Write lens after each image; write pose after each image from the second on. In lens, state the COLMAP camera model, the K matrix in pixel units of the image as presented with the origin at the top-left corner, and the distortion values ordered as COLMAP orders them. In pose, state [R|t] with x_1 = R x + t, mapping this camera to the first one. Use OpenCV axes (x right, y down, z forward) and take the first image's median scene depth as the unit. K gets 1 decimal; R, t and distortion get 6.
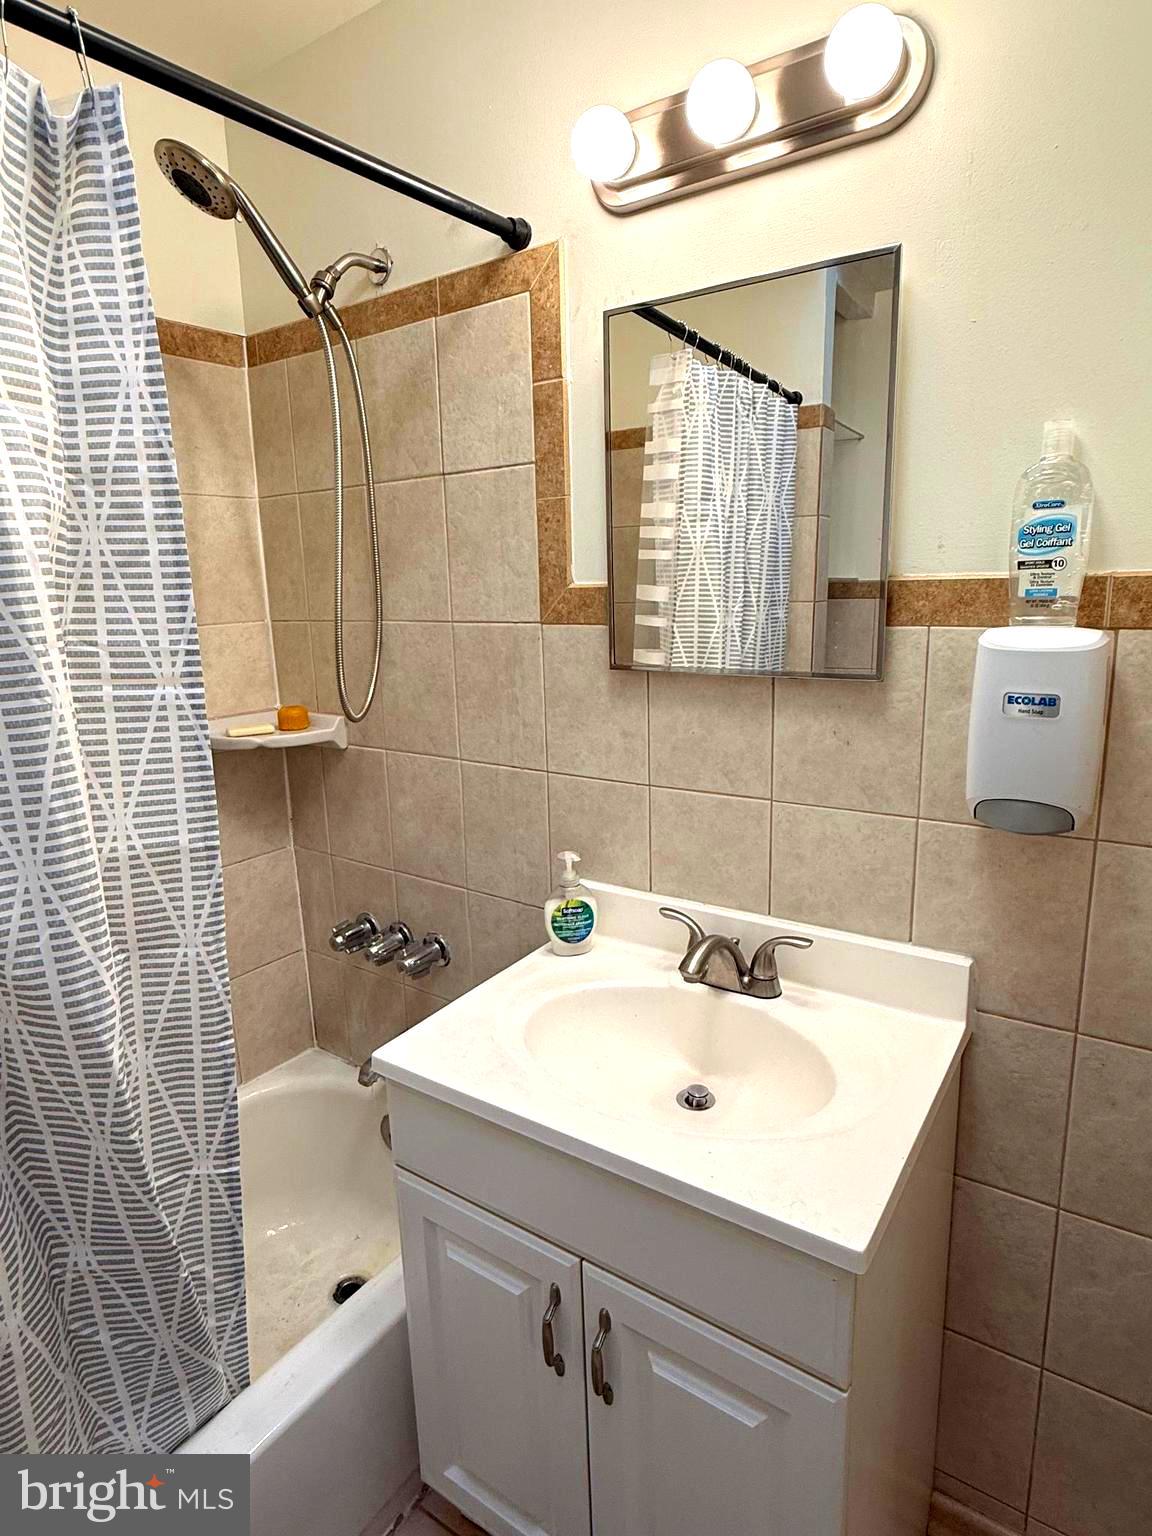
lens RADIAL K [[863.7, 0, 577.2], [0, 863.7, 761.3], [0, 0, 1]] dist [-0.002996, 0.001899]
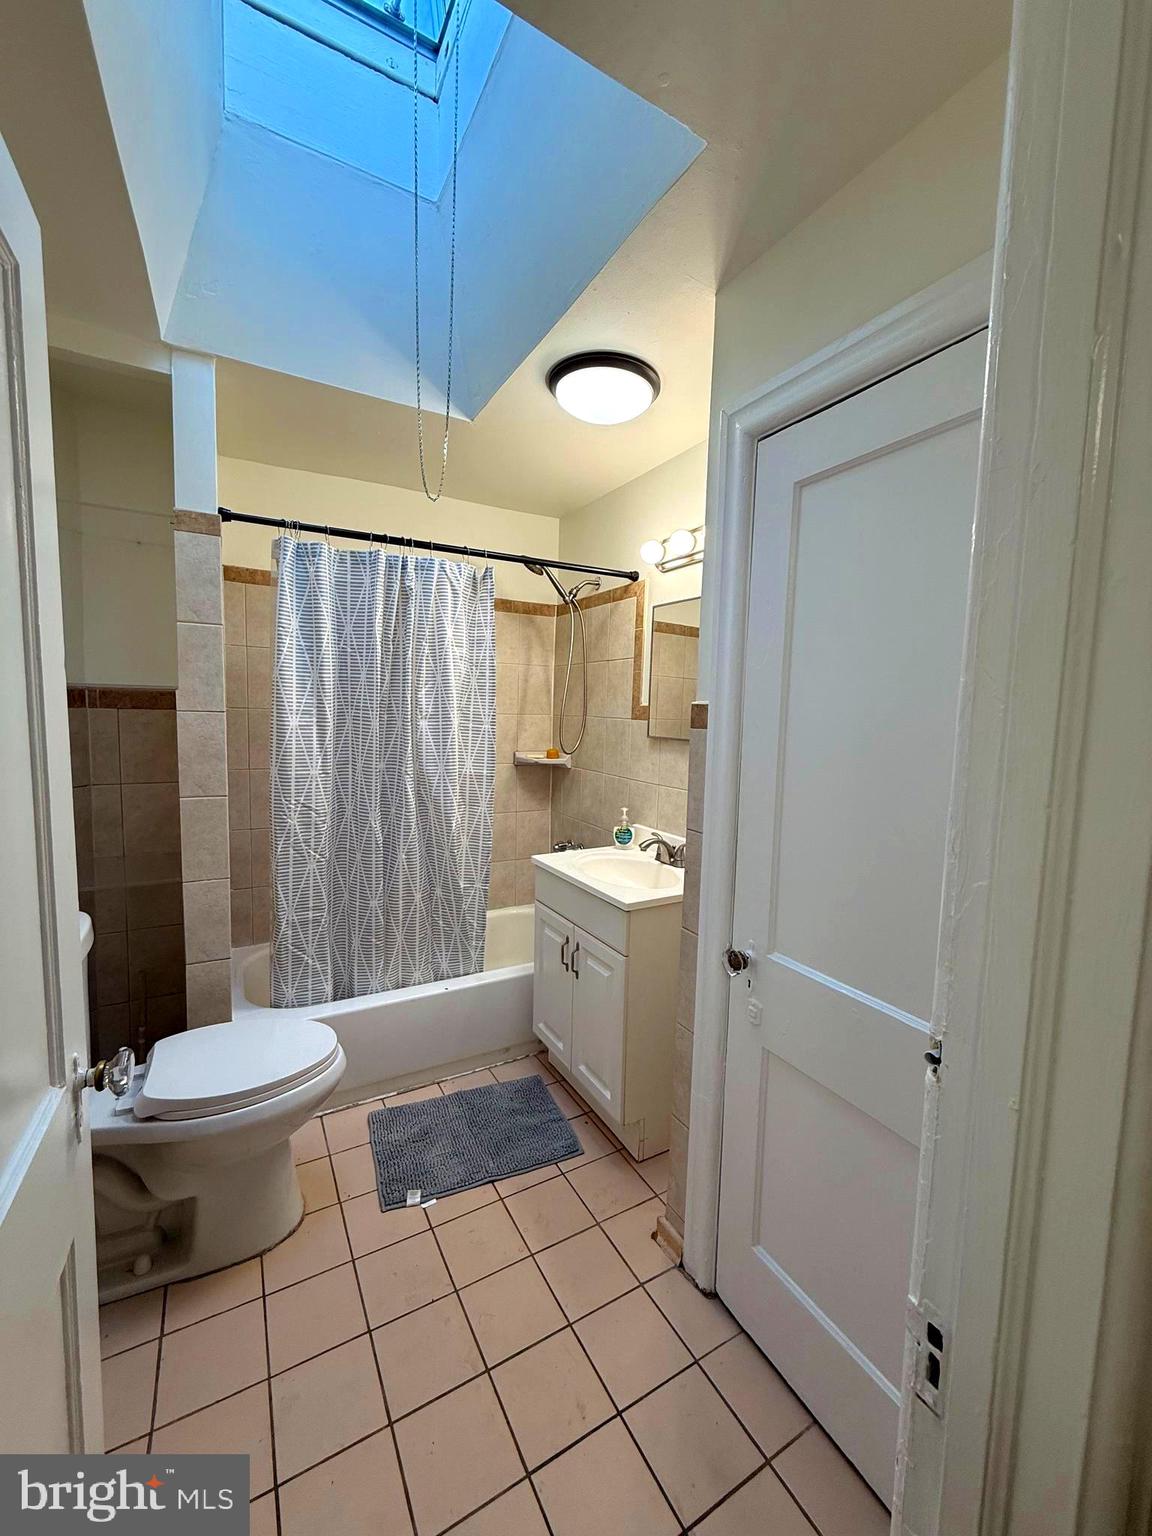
lens RADIAL K [[609.5, 0, 575.4], [0, 609.5, 765.4], [0, 0, 1]] dist [0.000032, 0.000370]
pose [[0.900459, 0.094068, -0.424646, 0.599724], [-0.142523, 0.986242, -0.083746, 0.151547], [0.410926, 0.135931, 0.901478, -0.680513]]
